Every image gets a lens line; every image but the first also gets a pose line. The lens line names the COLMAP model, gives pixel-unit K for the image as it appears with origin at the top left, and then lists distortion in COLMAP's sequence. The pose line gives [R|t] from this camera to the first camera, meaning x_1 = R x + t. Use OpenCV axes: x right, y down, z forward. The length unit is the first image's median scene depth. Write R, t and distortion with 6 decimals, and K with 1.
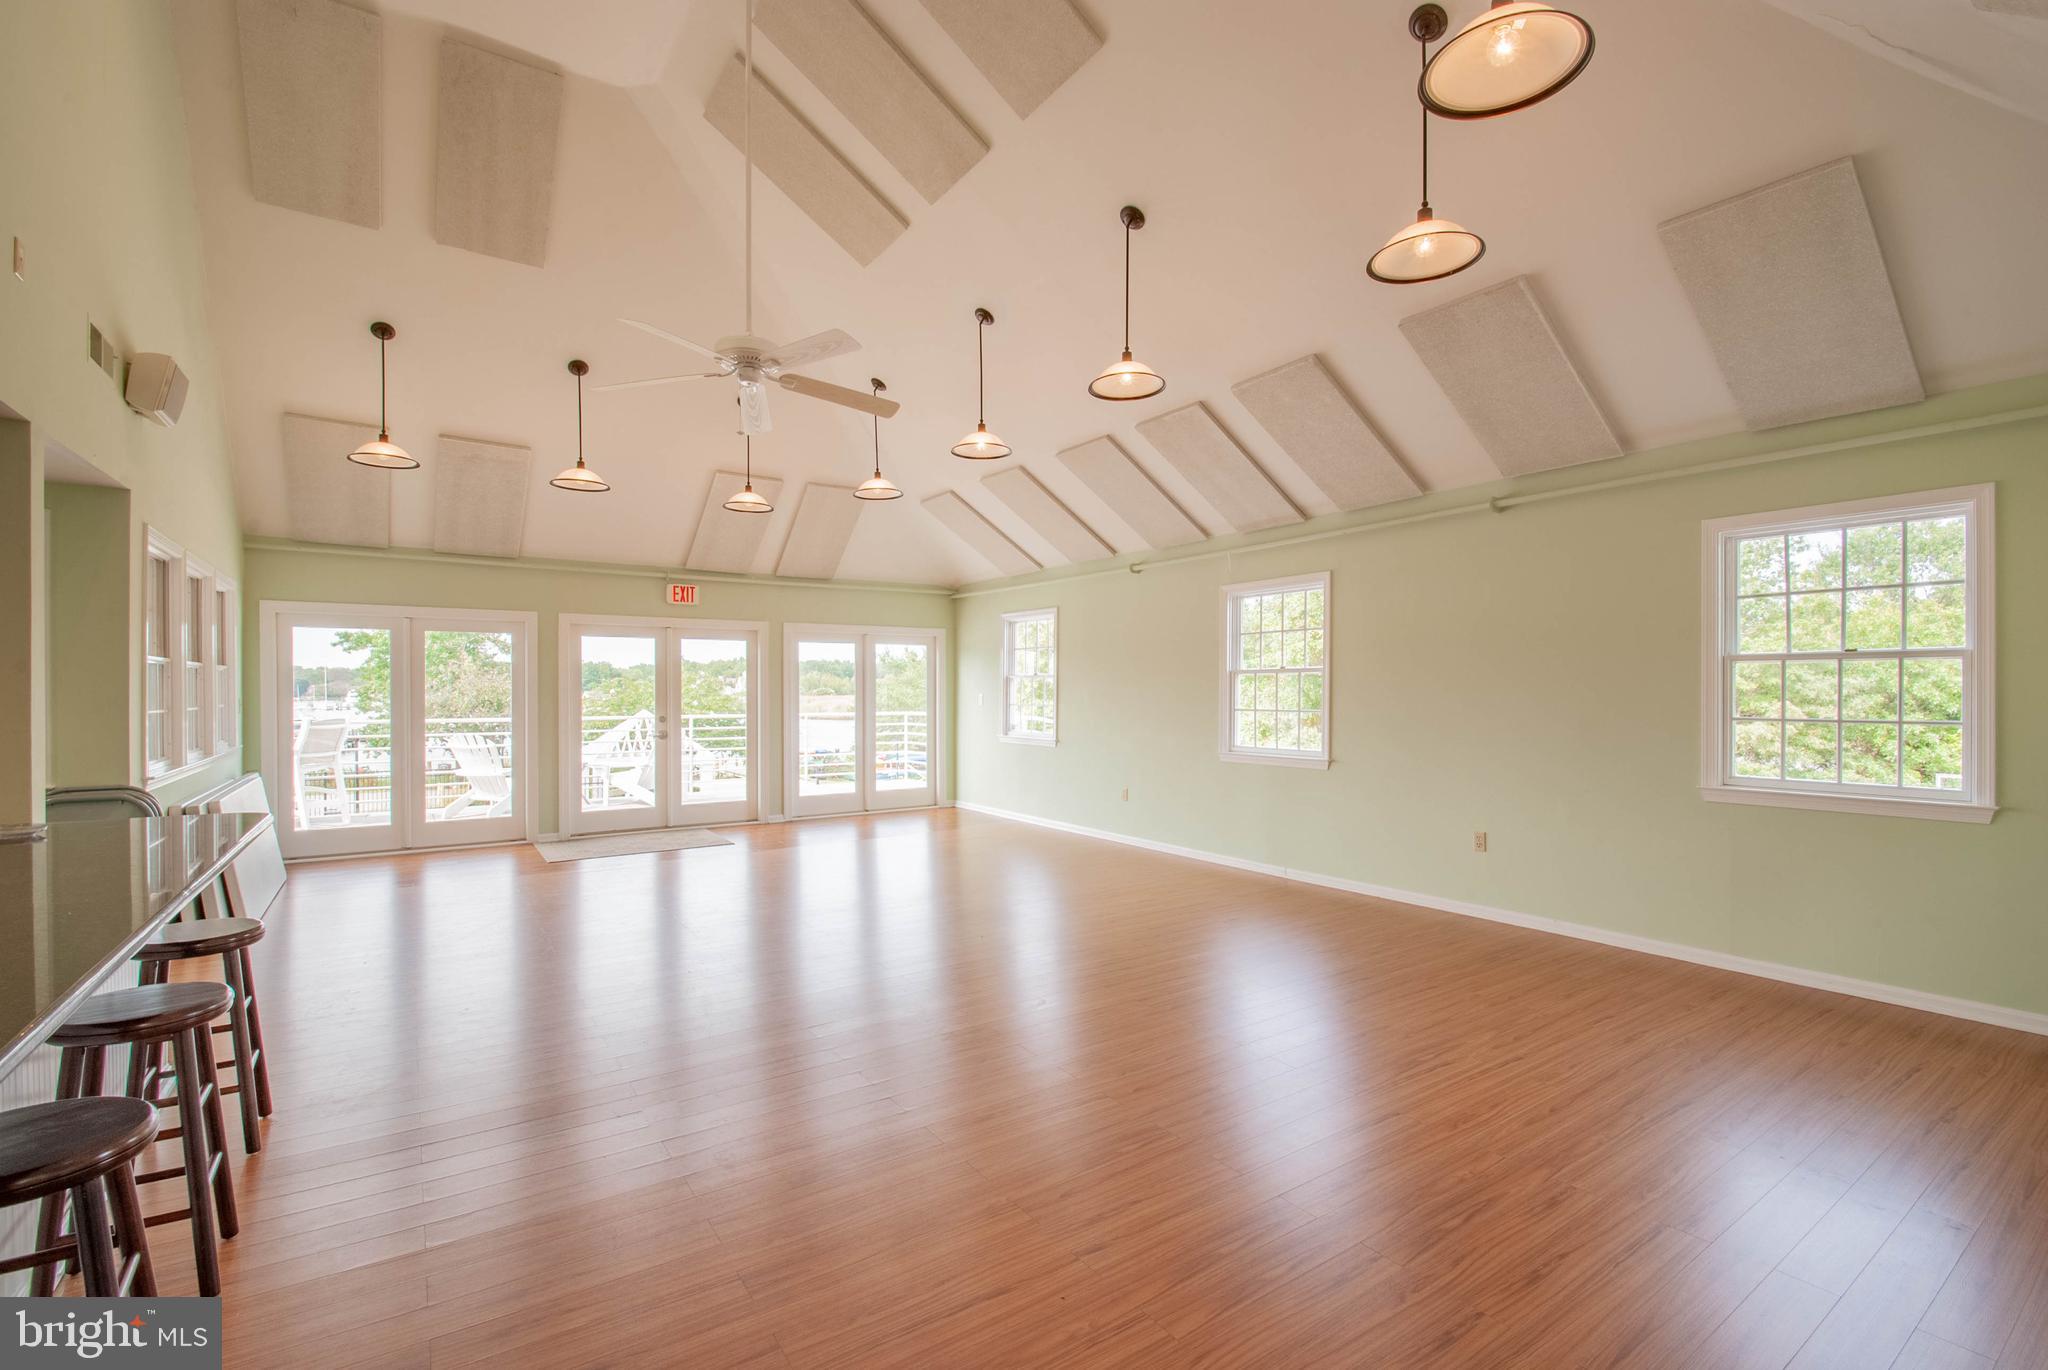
lens RADIAL K [[904.7, 0, 1029.4], [0, 904.7, 692.8], [0, 0, 1]] dist [0.020492, -0.022642]
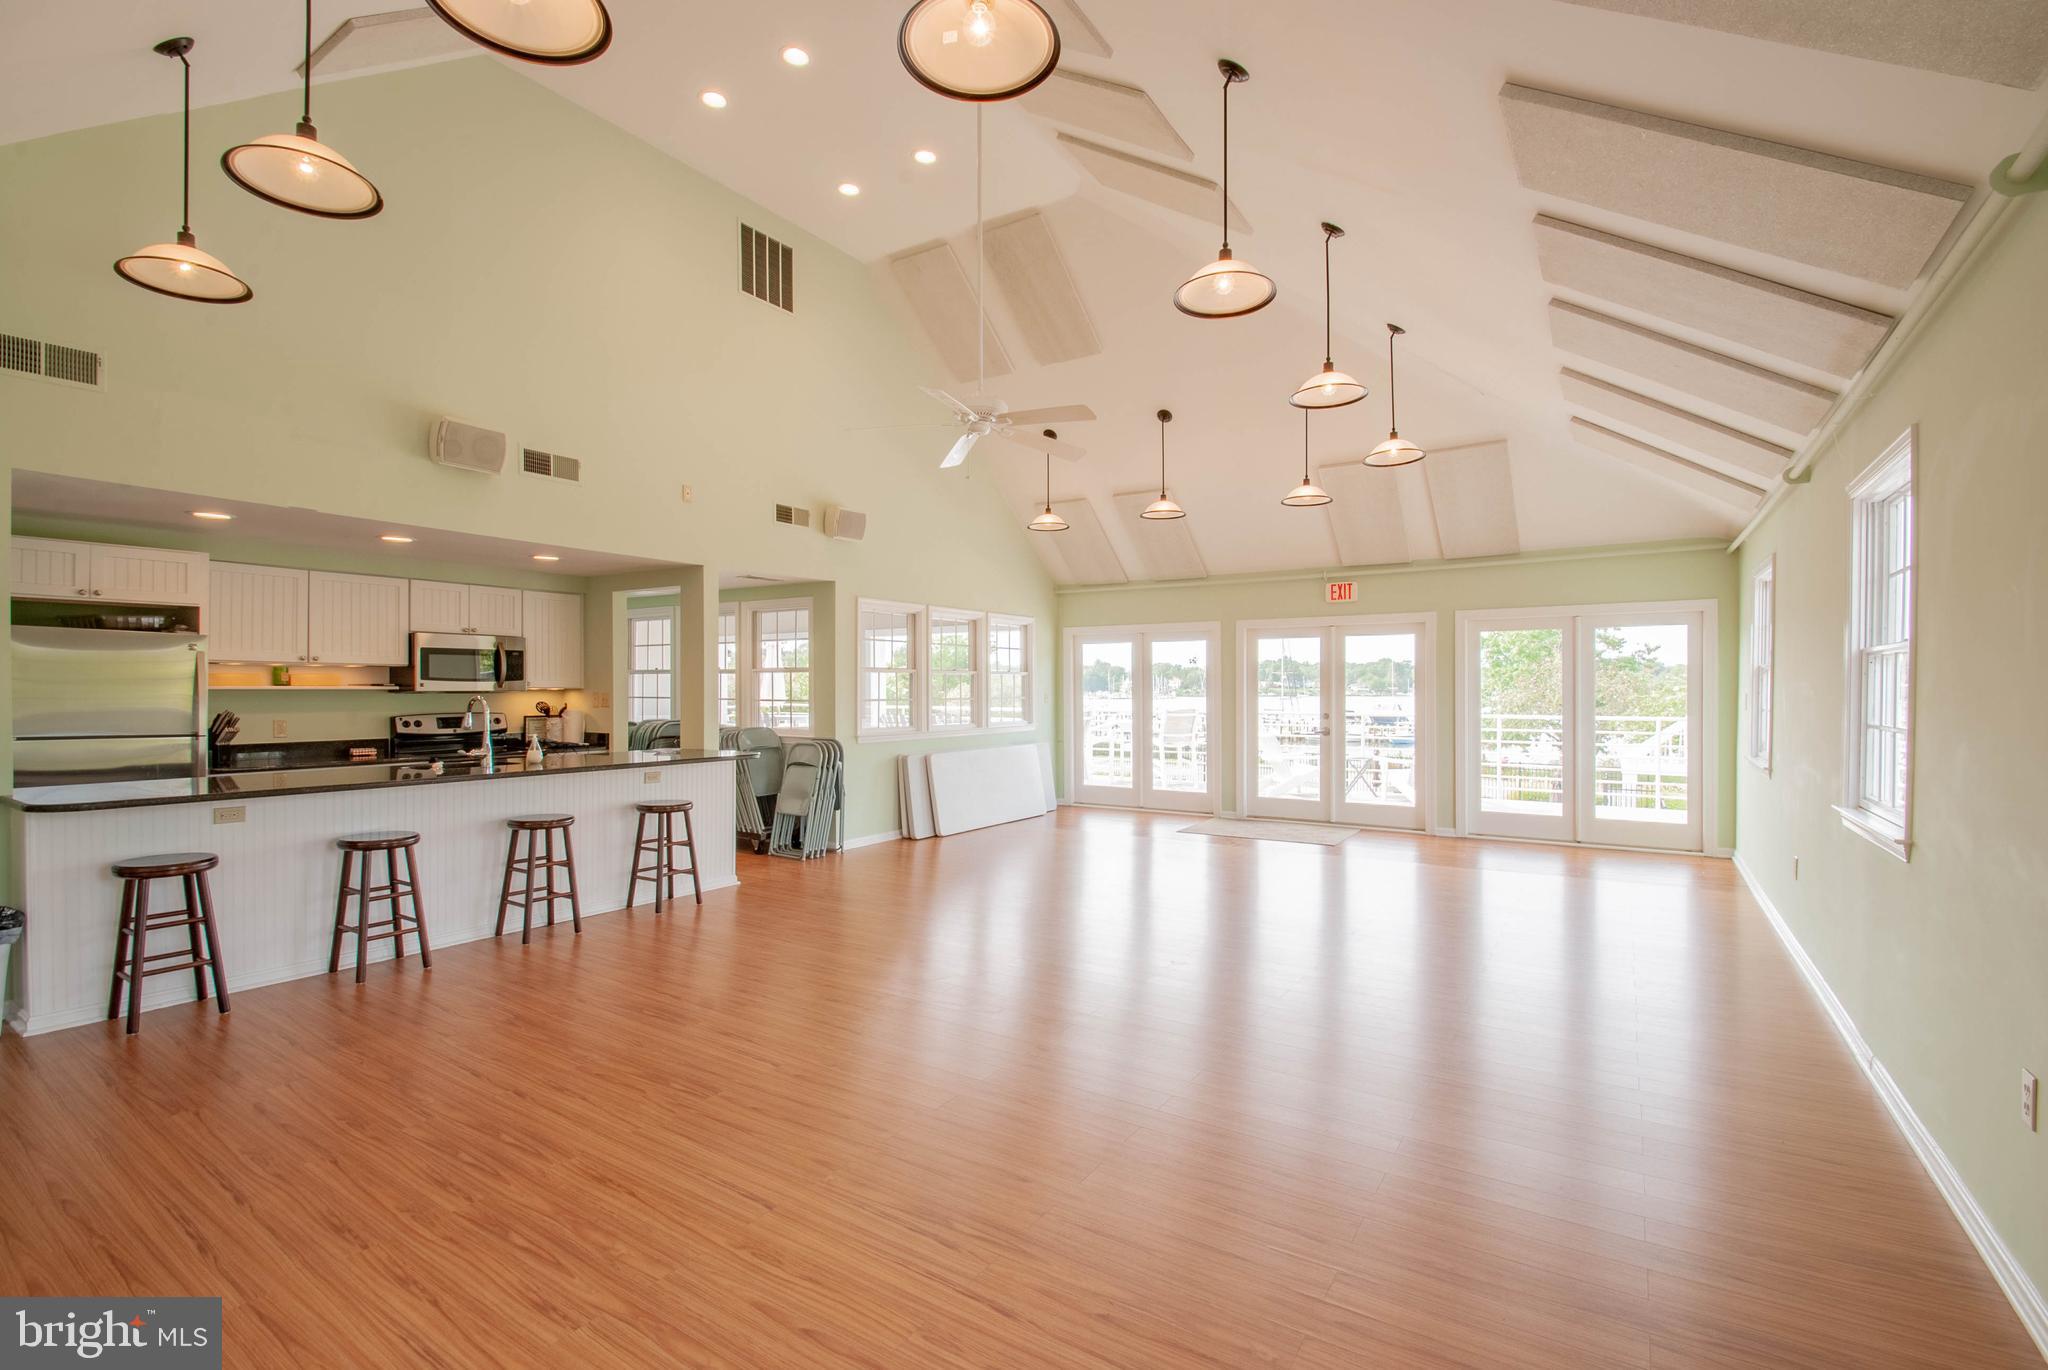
lens RADIAL K [[904.7, 0, 1029.4], [0, 904.7, 692.8], [0, 0, 1]] dist [0.020492, -0.022642]
pose [[0.381835, 0.005457, -0.924214, 0.413808], [-0.002468, 0.999985, 0.004885, -0.001305], [0.924227, 0.000416, 0.381843, 0.299898]]
